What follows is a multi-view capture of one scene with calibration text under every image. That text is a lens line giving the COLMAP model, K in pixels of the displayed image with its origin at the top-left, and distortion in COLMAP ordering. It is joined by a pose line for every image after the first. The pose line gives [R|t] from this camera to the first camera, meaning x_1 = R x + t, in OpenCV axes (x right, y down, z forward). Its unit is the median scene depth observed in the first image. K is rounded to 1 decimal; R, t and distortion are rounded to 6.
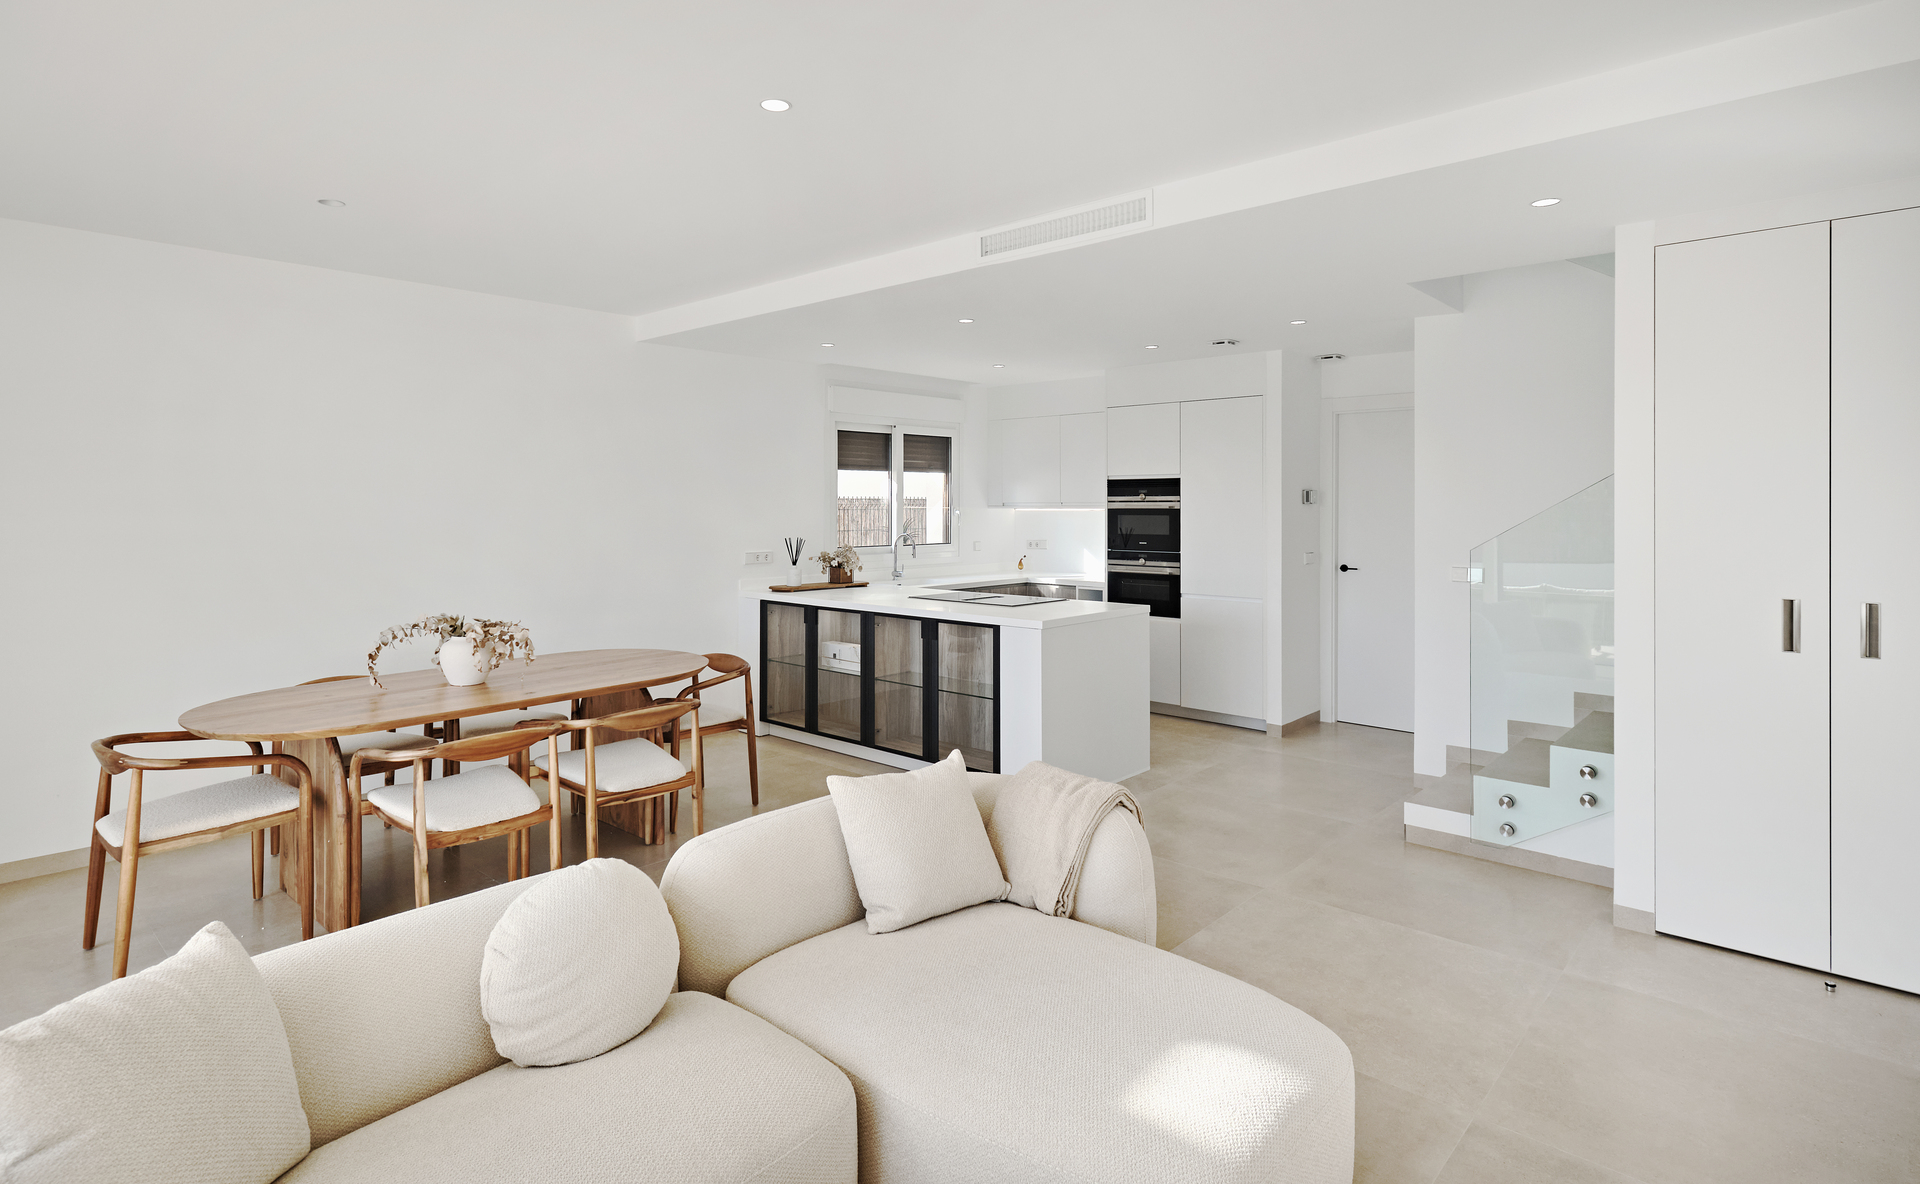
lens RADIAL K [[975.4, 0, 959.1], [0, 975.4, 510.5], [0, 0, 1]] dist [0.000257, -0.000296]
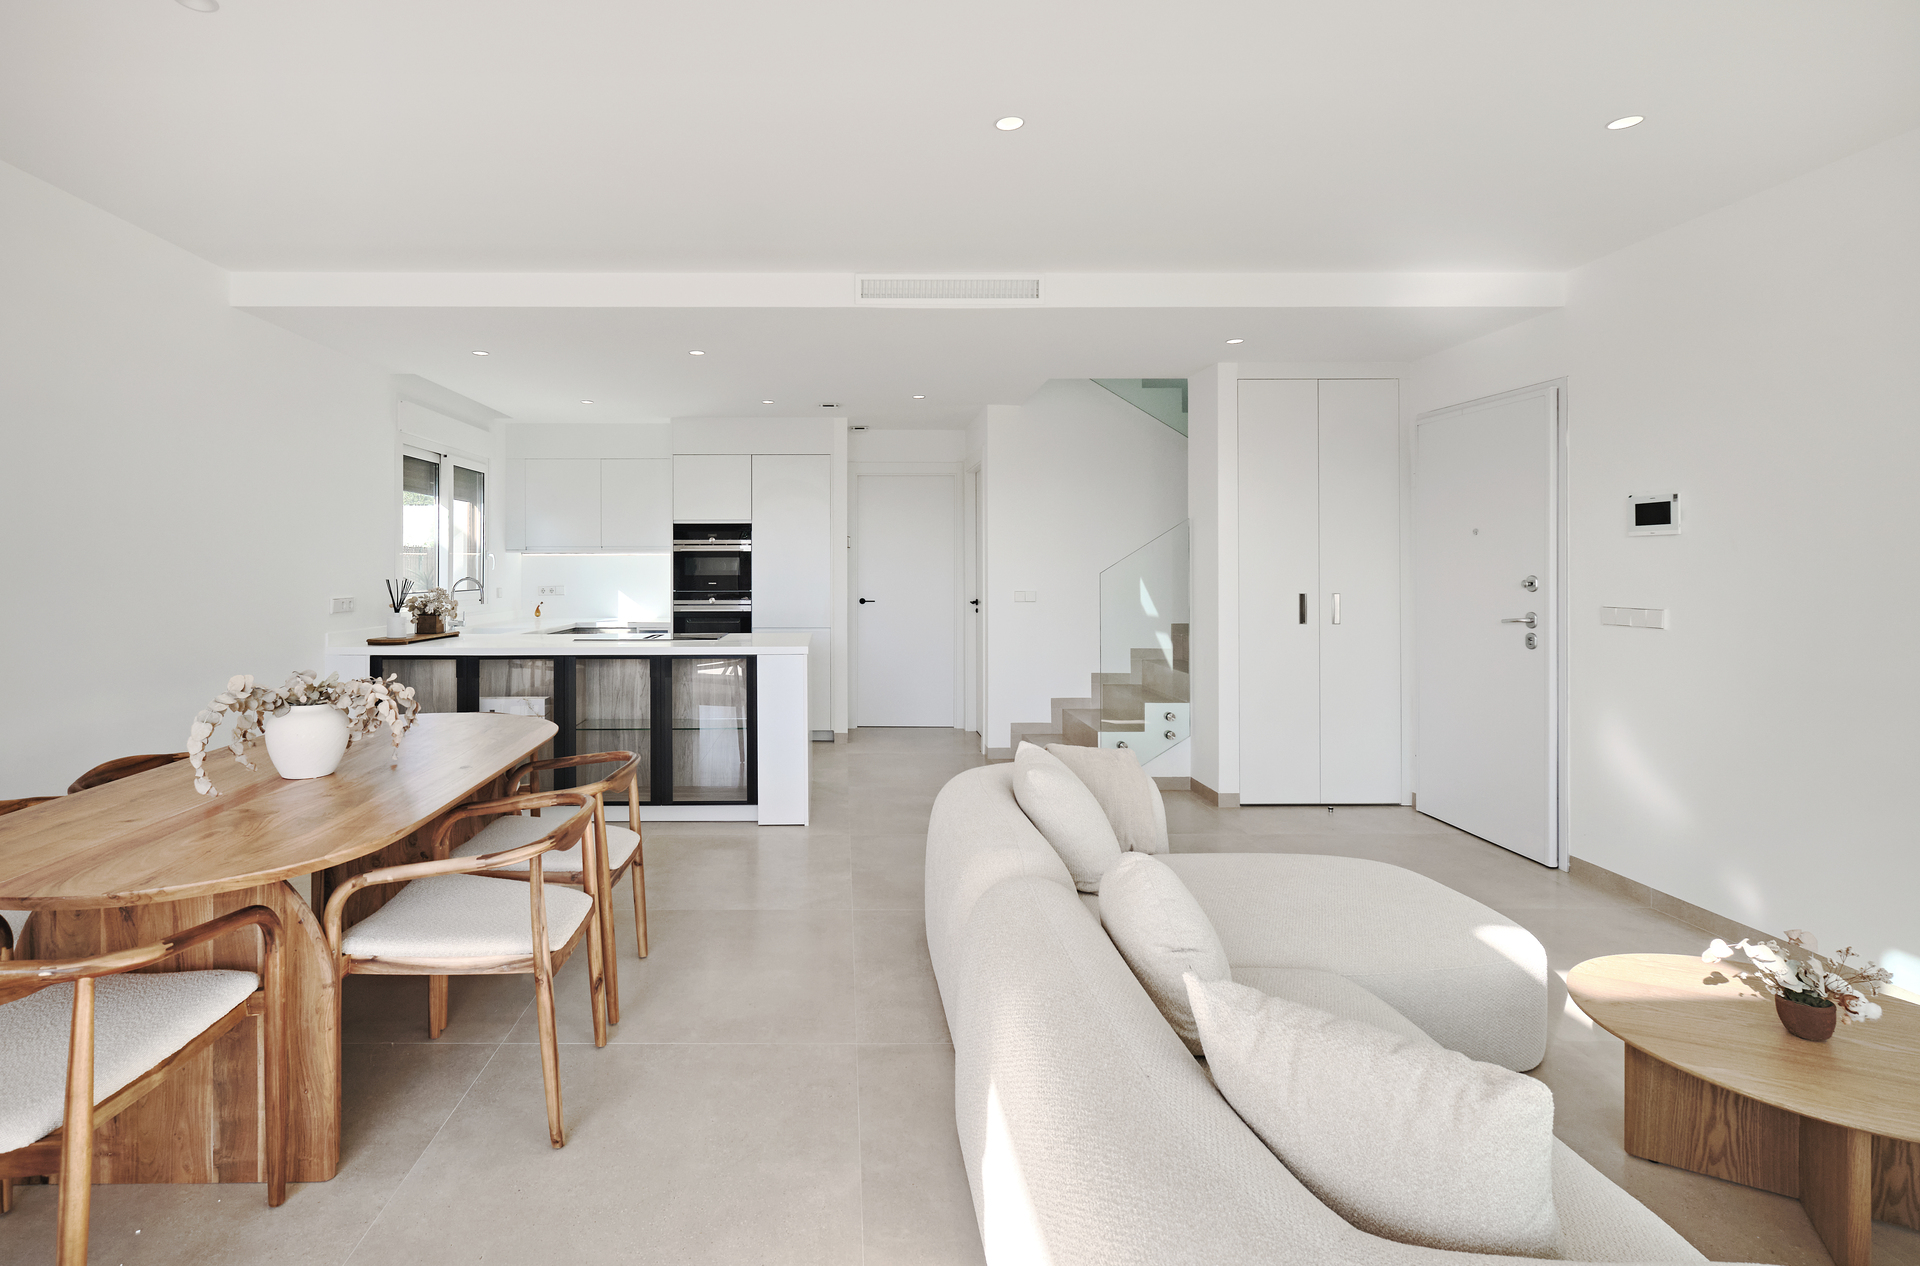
lens RADIAL K [[908.4, 0, 849.4], [0, 908.4, 563.6], [0, 0, 1]] dist [0.000510, 0.000073]
pose [[0.732274, 0.002017, 0.681007, -0.389830], [0.006262, 0.999933, -0.009695, 0.022750], [-0.680981, 0.011364, 0.732213, 0.170193]]
